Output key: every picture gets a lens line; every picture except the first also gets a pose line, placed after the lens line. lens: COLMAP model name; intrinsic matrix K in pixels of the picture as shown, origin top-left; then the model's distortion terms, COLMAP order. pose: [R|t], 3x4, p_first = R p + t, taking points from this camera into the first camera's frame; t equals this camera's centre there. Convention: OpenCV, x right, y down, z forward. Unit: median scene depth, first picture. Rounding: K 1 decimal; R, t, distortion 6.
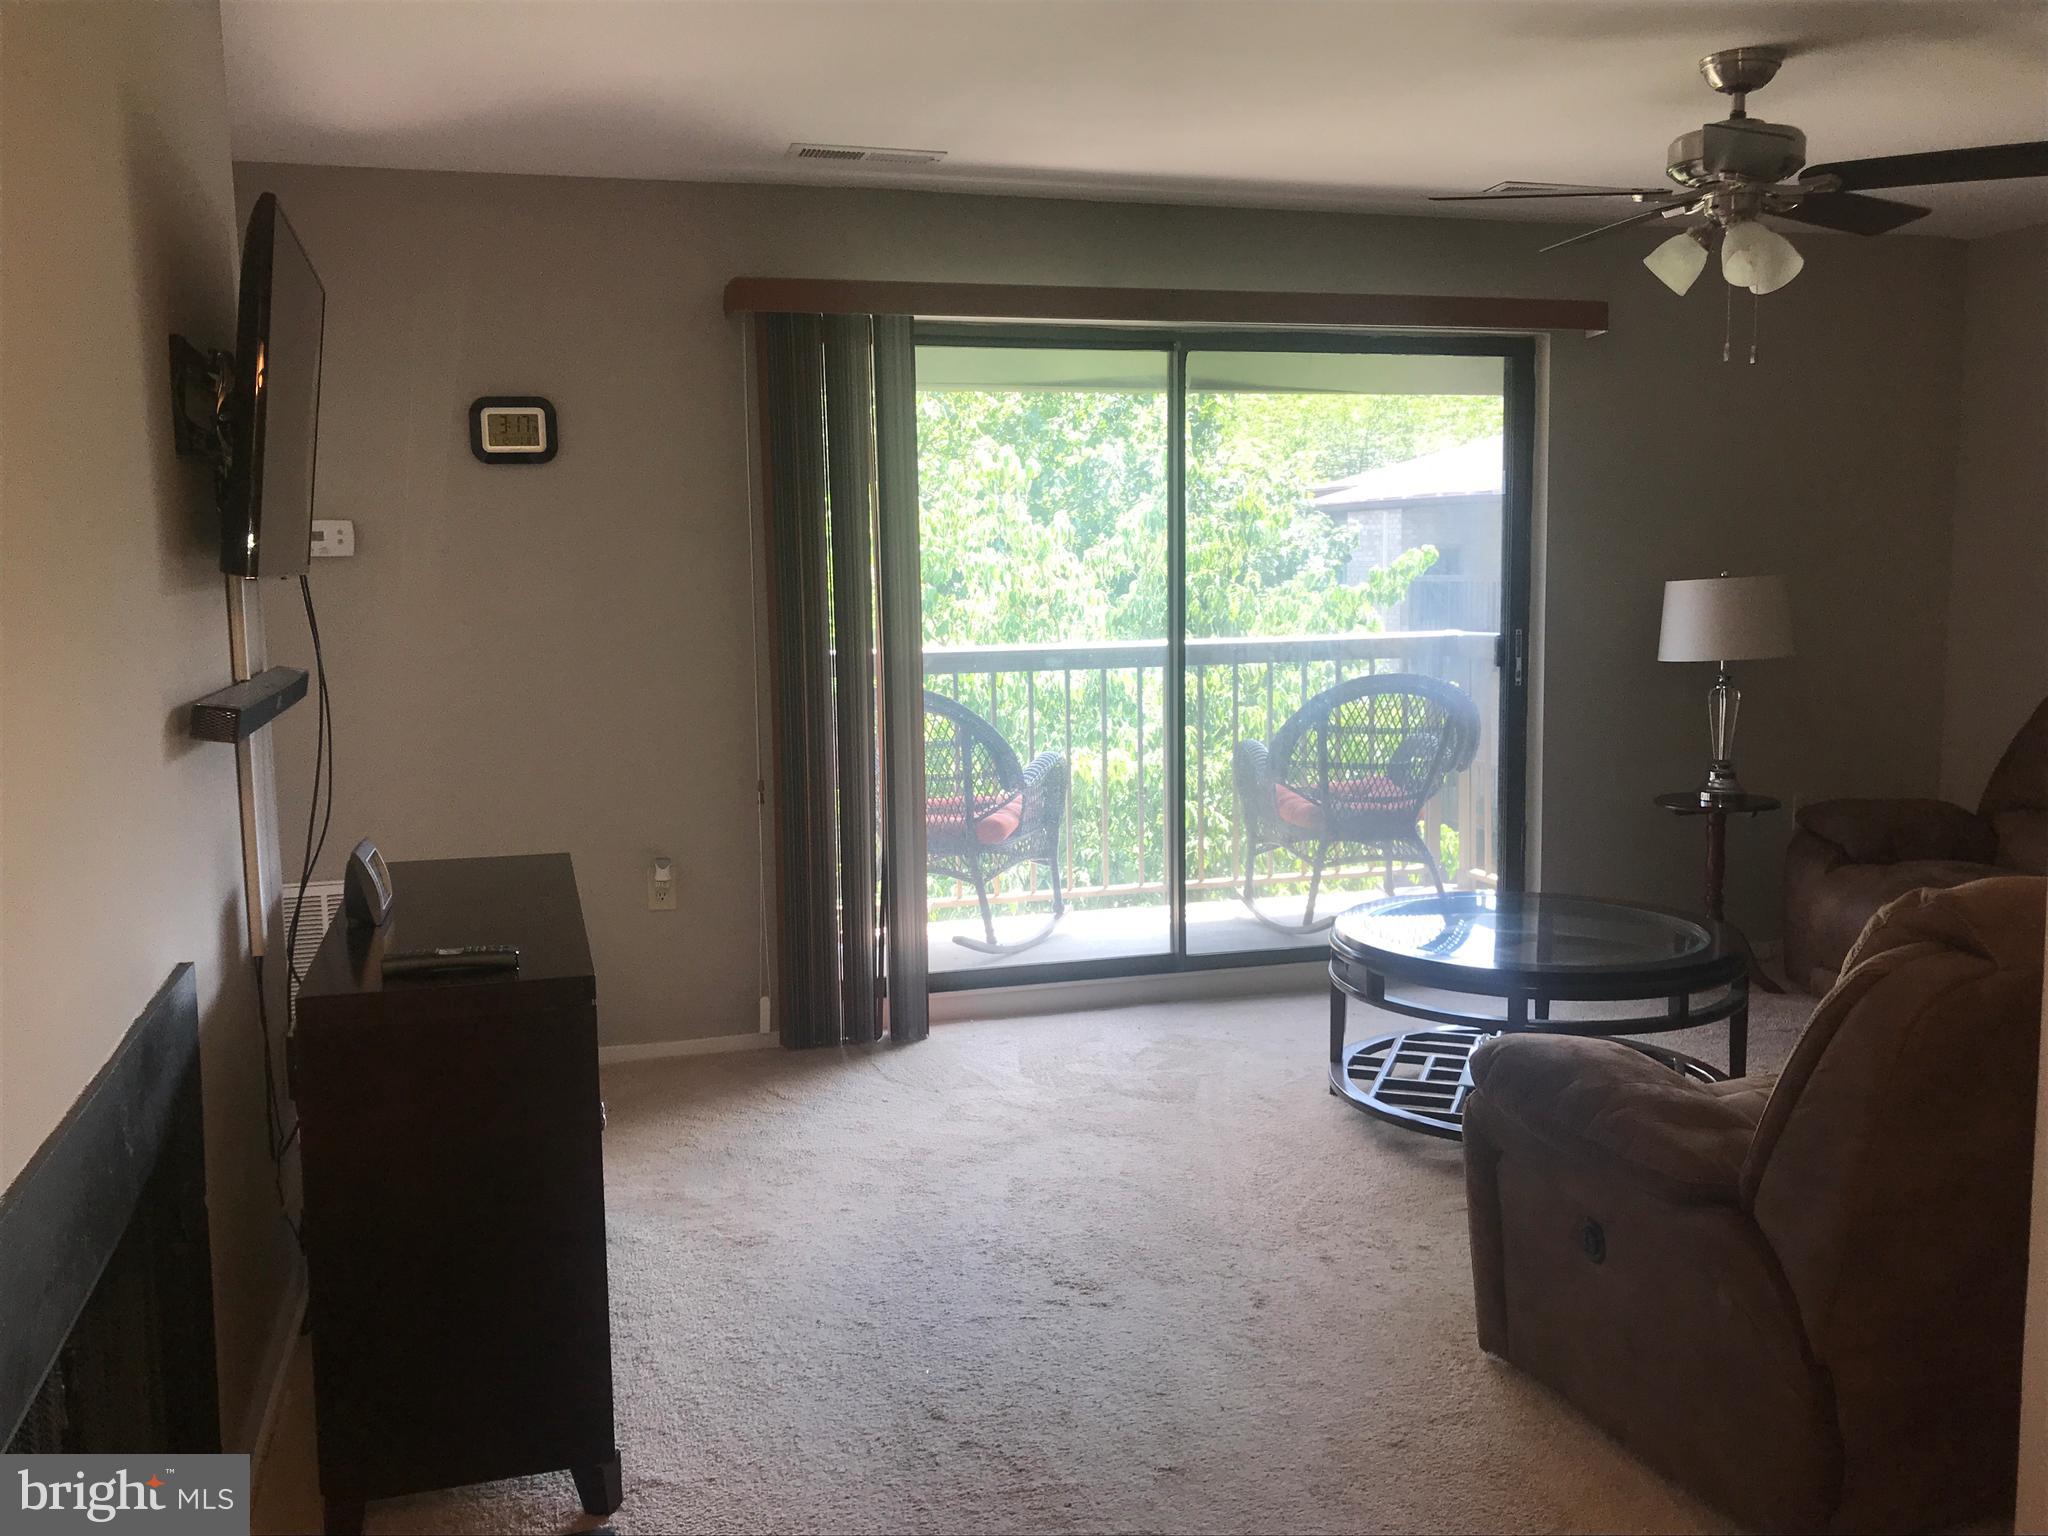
lens RADIAL K [[1744.1, 0, 1024.0], [0, 1744.1, 768.0], [0, 0, 1]] dist [0.077882, -0.005295]
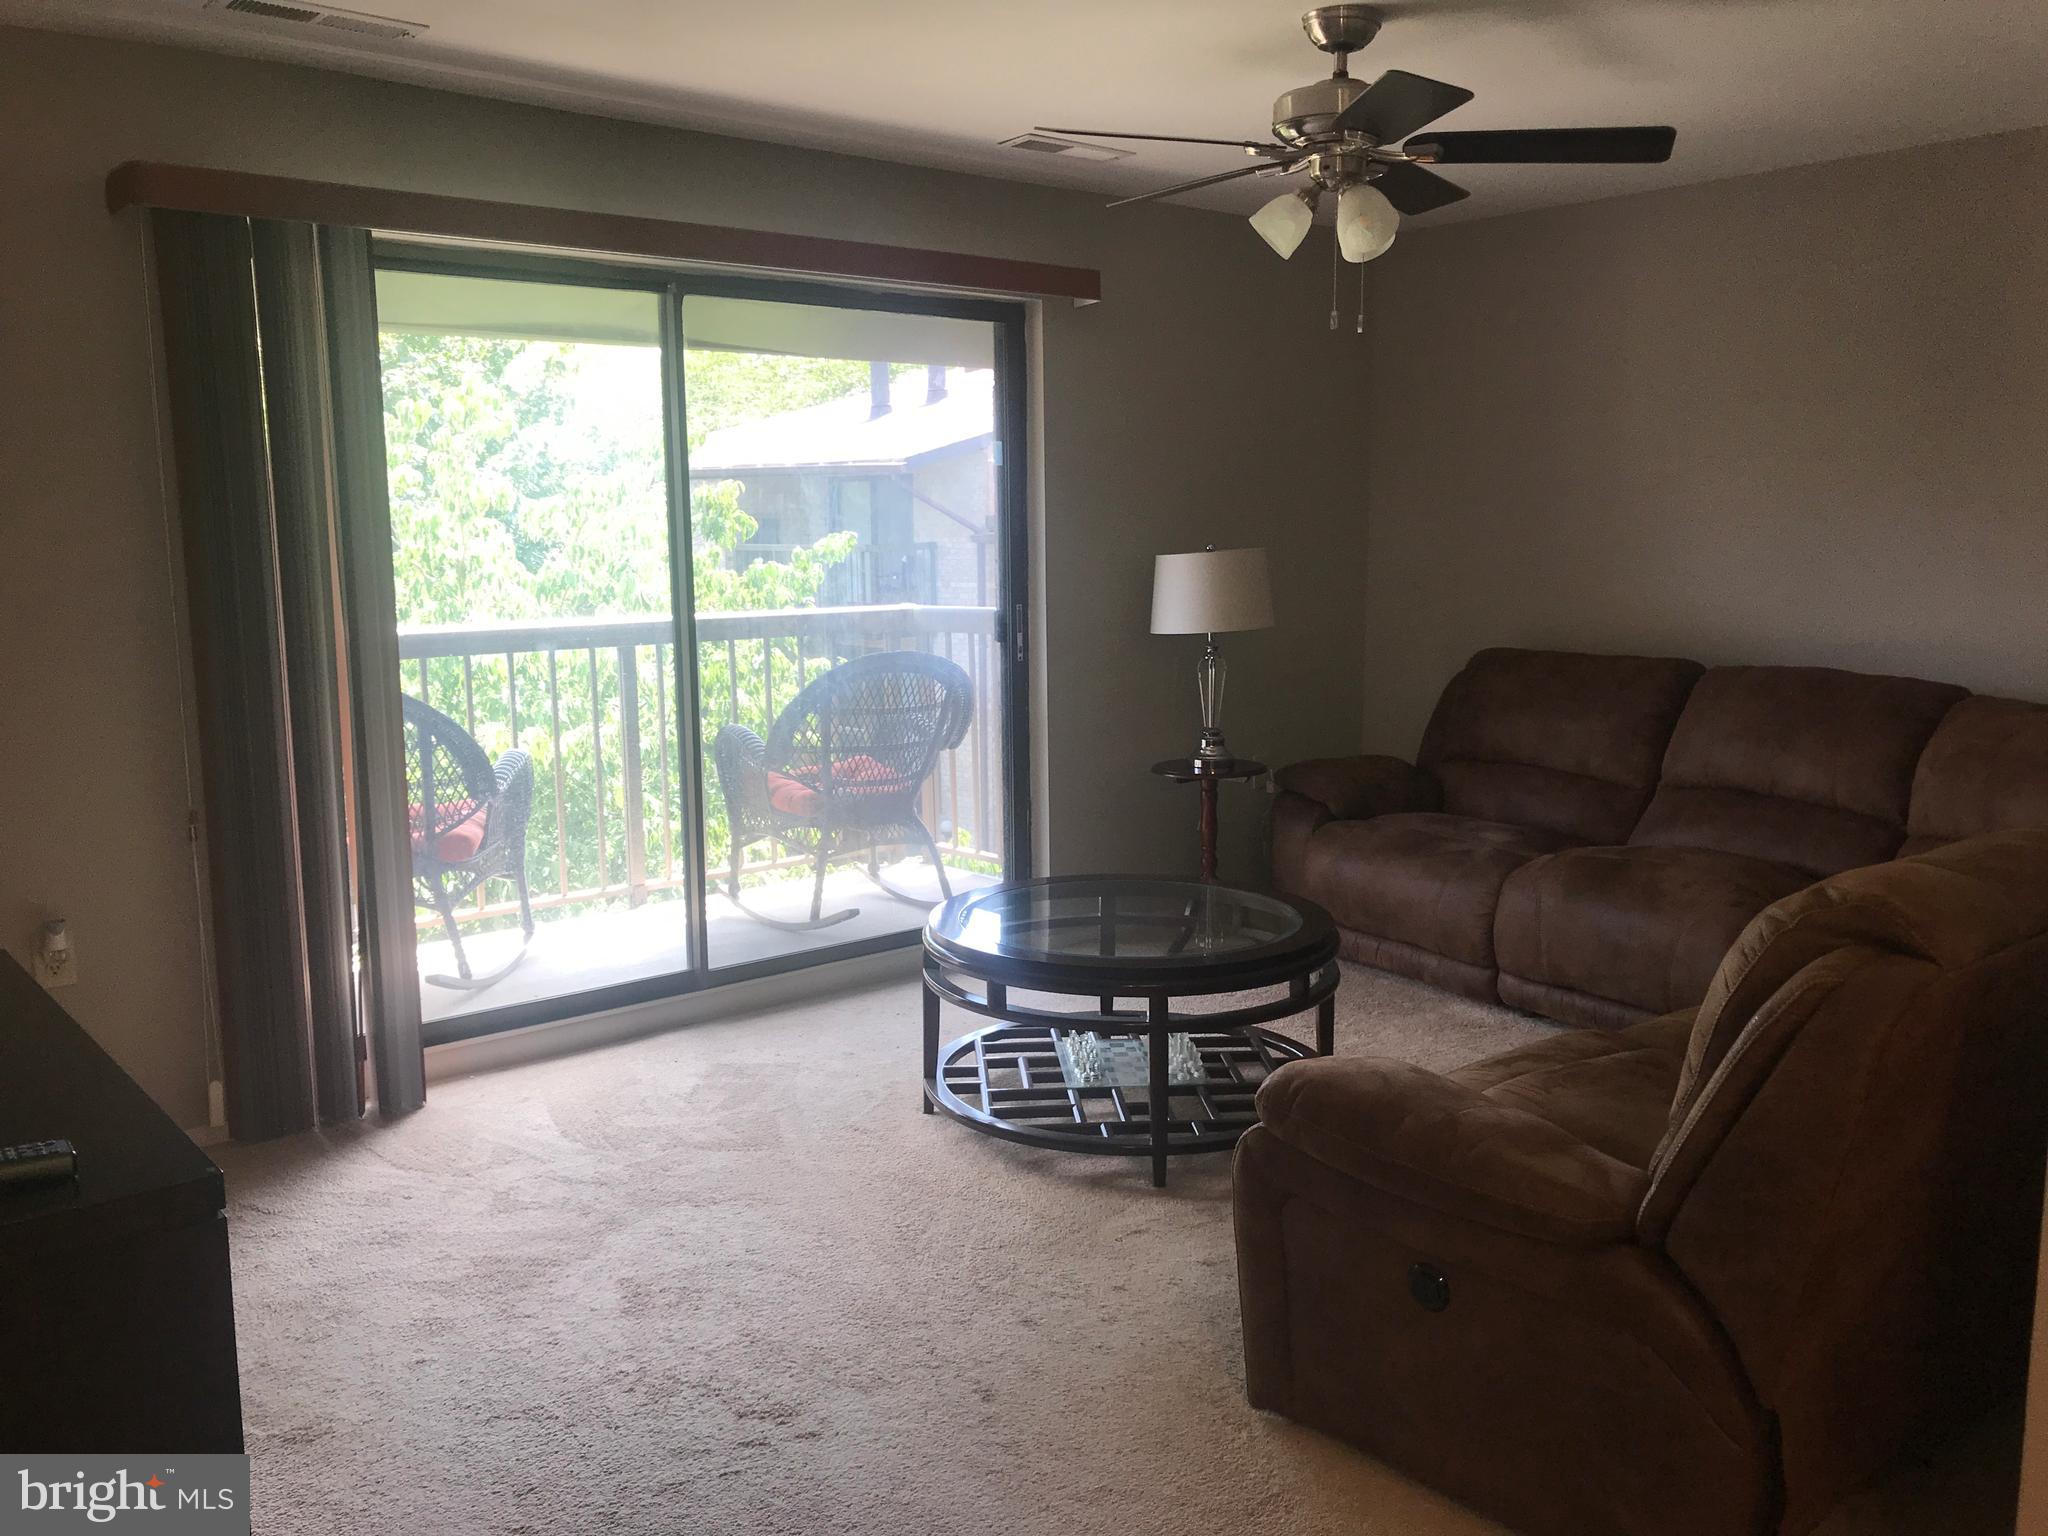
lens RADIAL K [[1712.1, 0, 1024.0], [0, 1712.1, 768.0], [0, 0, 1]] dist [0.137546, -0.241788]
pose [[0.924764, -0.053722, 0.376731, -0.103288], [0.046224, 0.998512, 0.028922, -0.018380], [-0.377724, -0.009332, 0.925871, 0.138125]]
